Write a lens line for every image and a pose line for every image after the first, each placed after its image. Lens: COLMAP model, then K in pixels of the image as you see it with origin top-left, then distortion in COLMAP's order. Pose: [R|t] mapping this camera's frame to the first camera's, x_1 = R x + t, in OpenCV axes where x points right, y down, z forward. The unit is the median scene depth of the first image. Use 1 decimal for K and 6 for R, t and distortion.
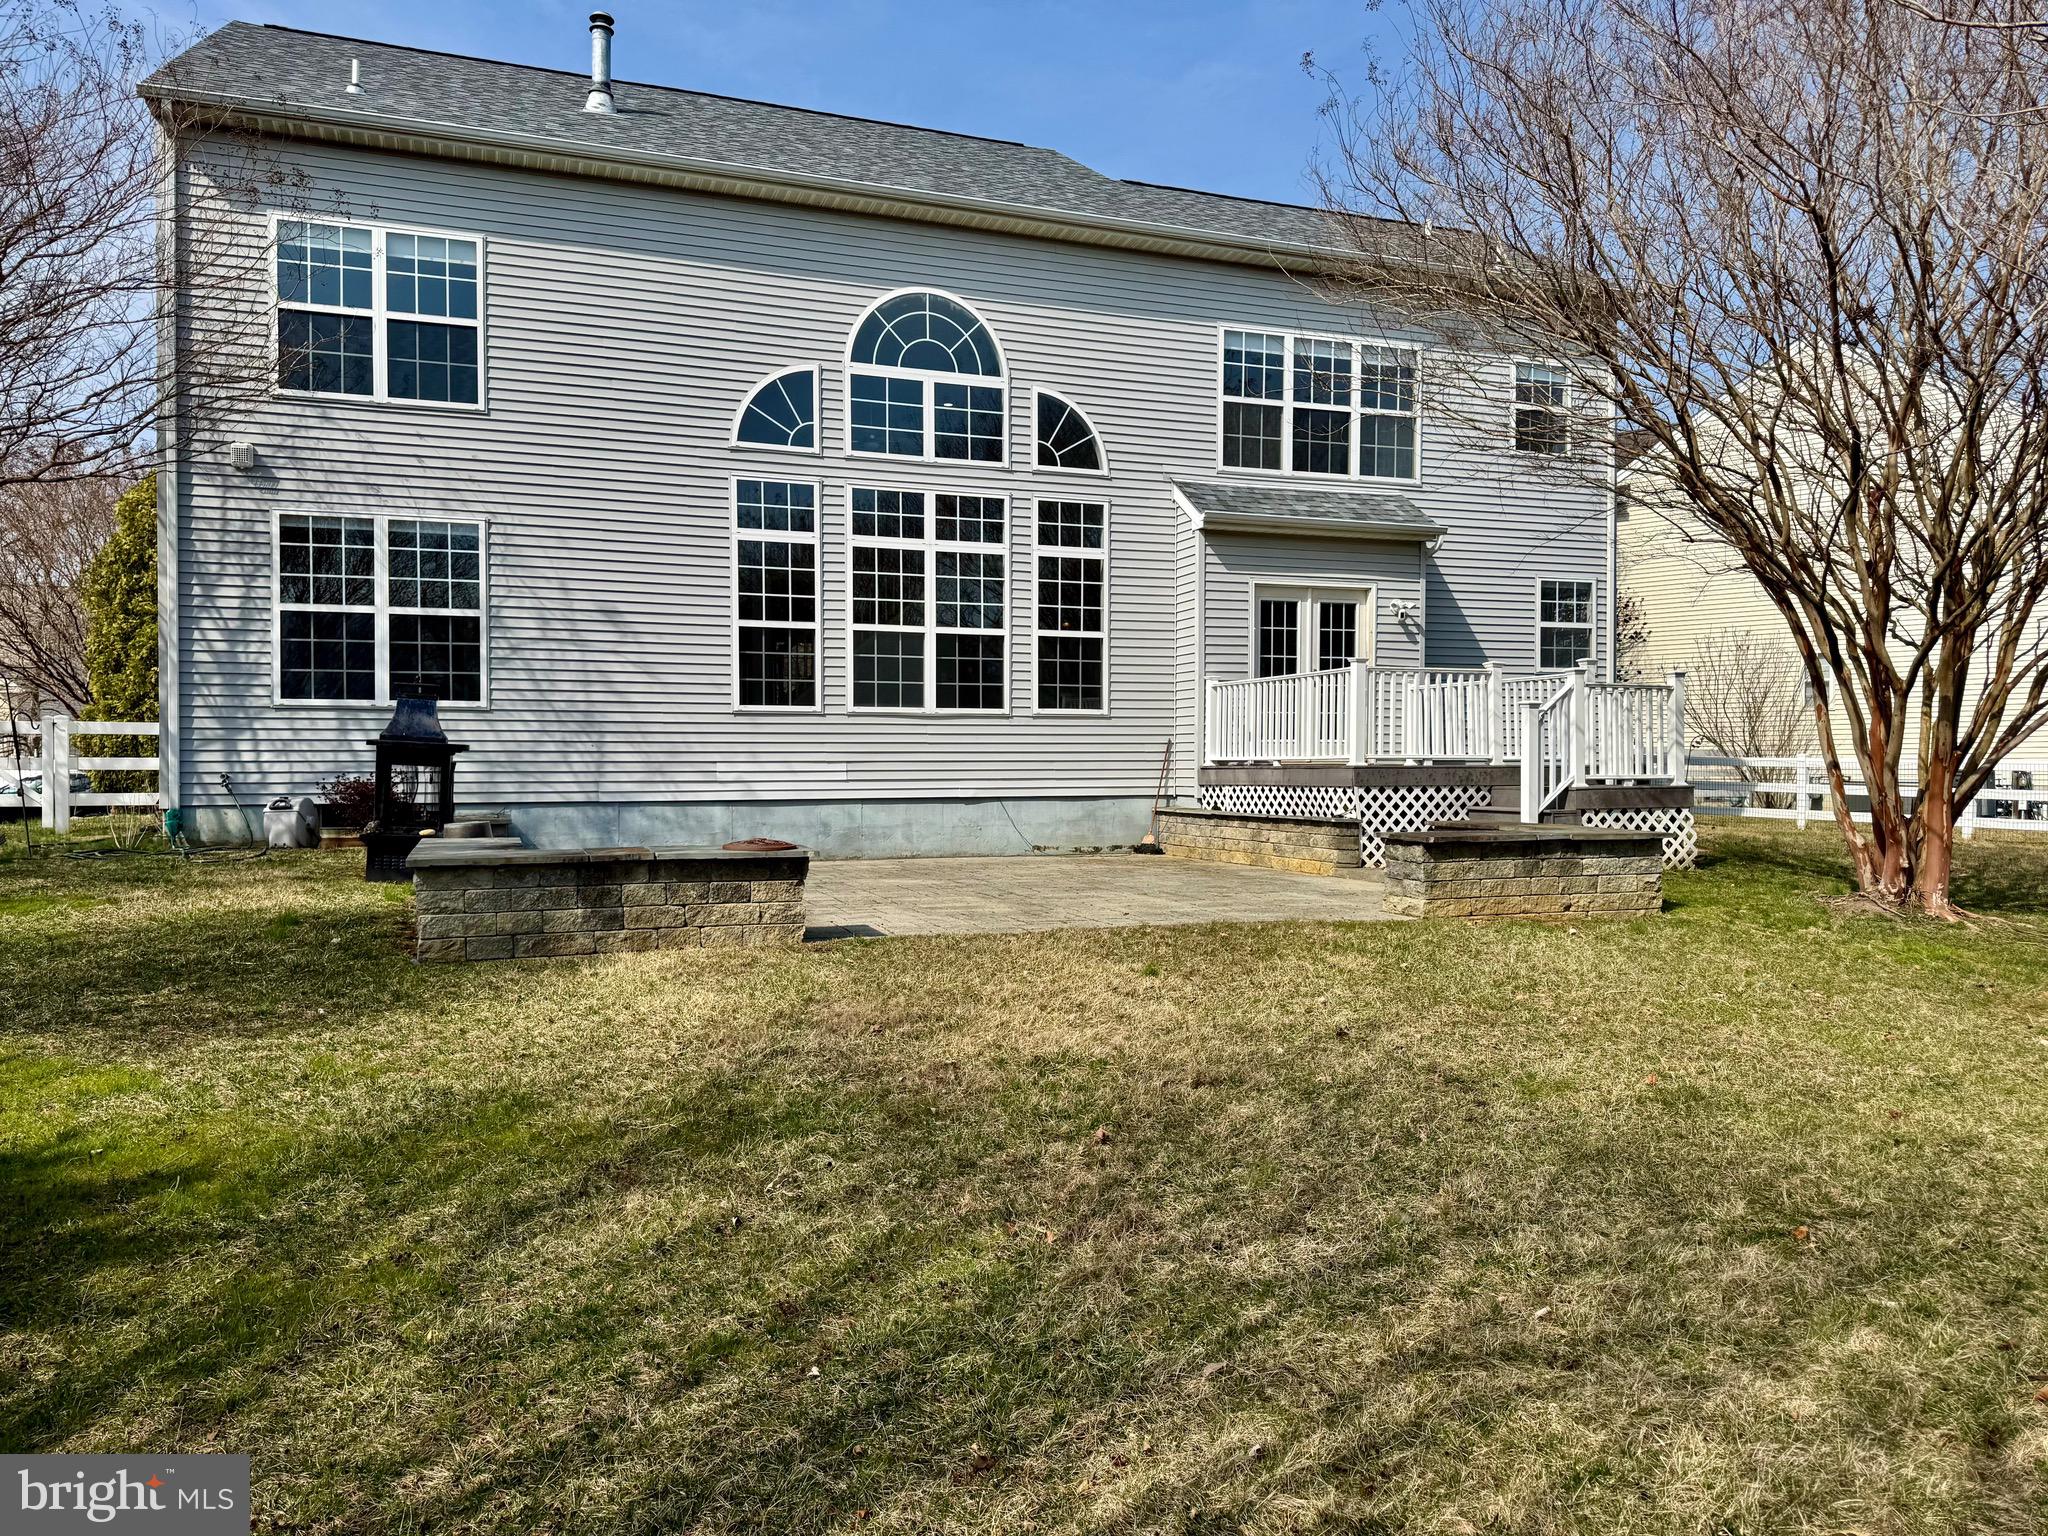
lens RADIAL K [[1601.8, 0, 942.4], [0, 1601.8, 787.7], [0, 0, 1]] dist [0.140426, -0.218870]
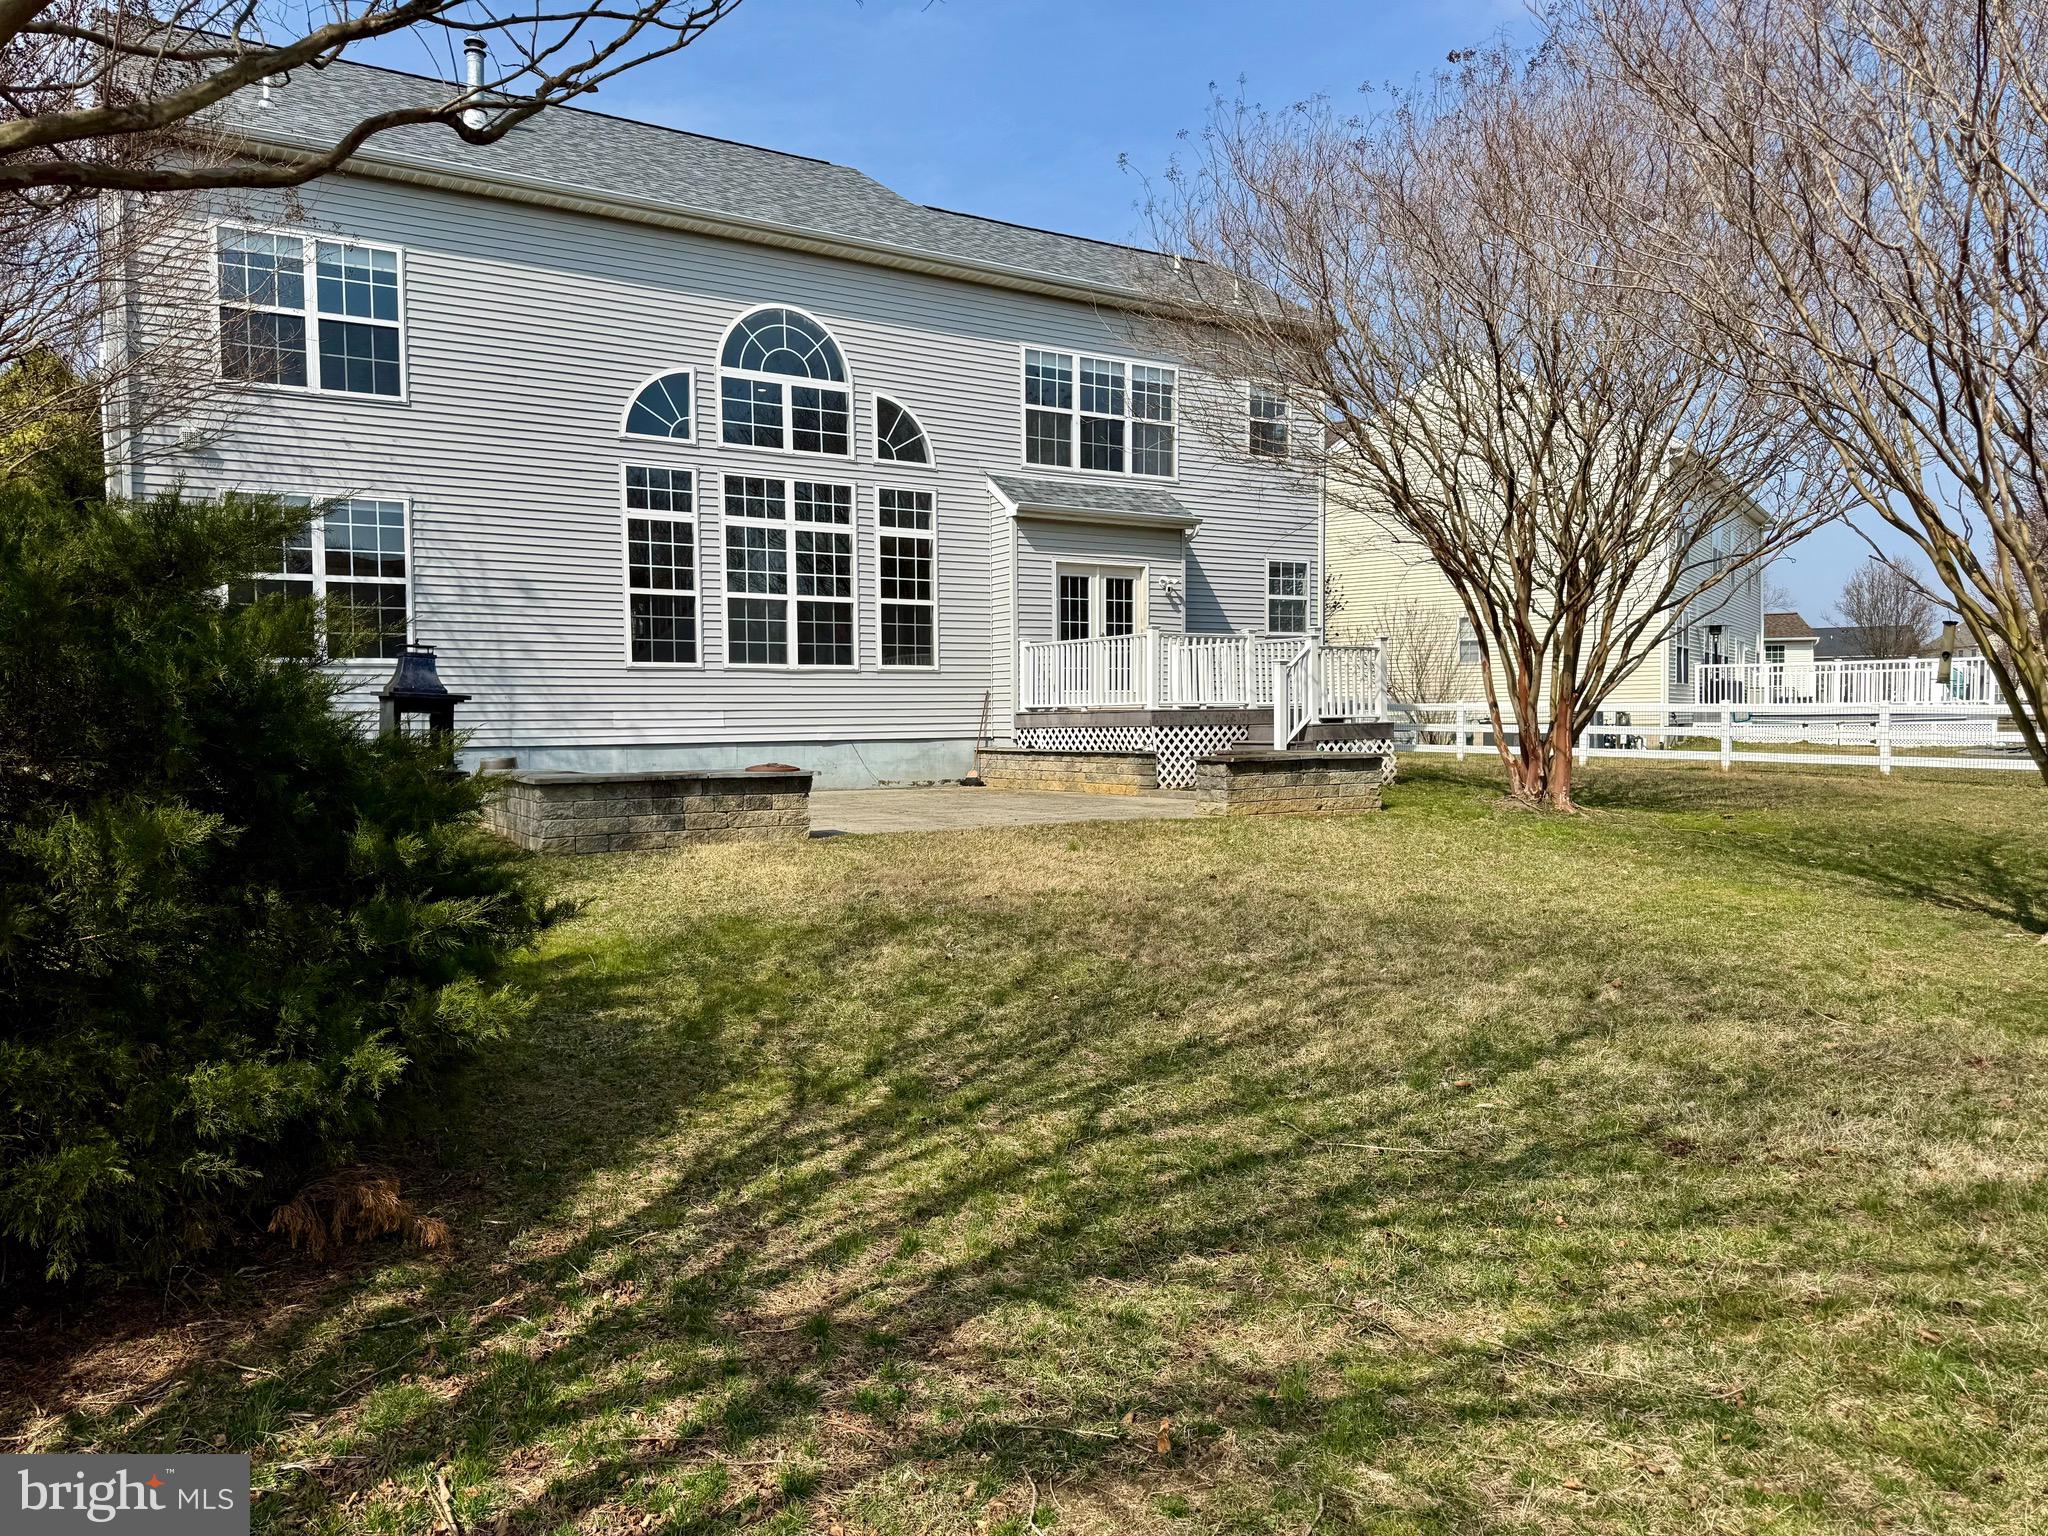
lens RADIAL K [[1450.5, 0, 1030.0], [0, 1450.5, 775.7], [0, 0, 1]] dist [0.121697, -0.153462]
pose [[0.979892, -0.017565, 0.198755, -0.055063], [0.012209, 0.999529, 0.028139, 0.004178], [-0.199156, -0.025147, 0.979645, -0.088280]]
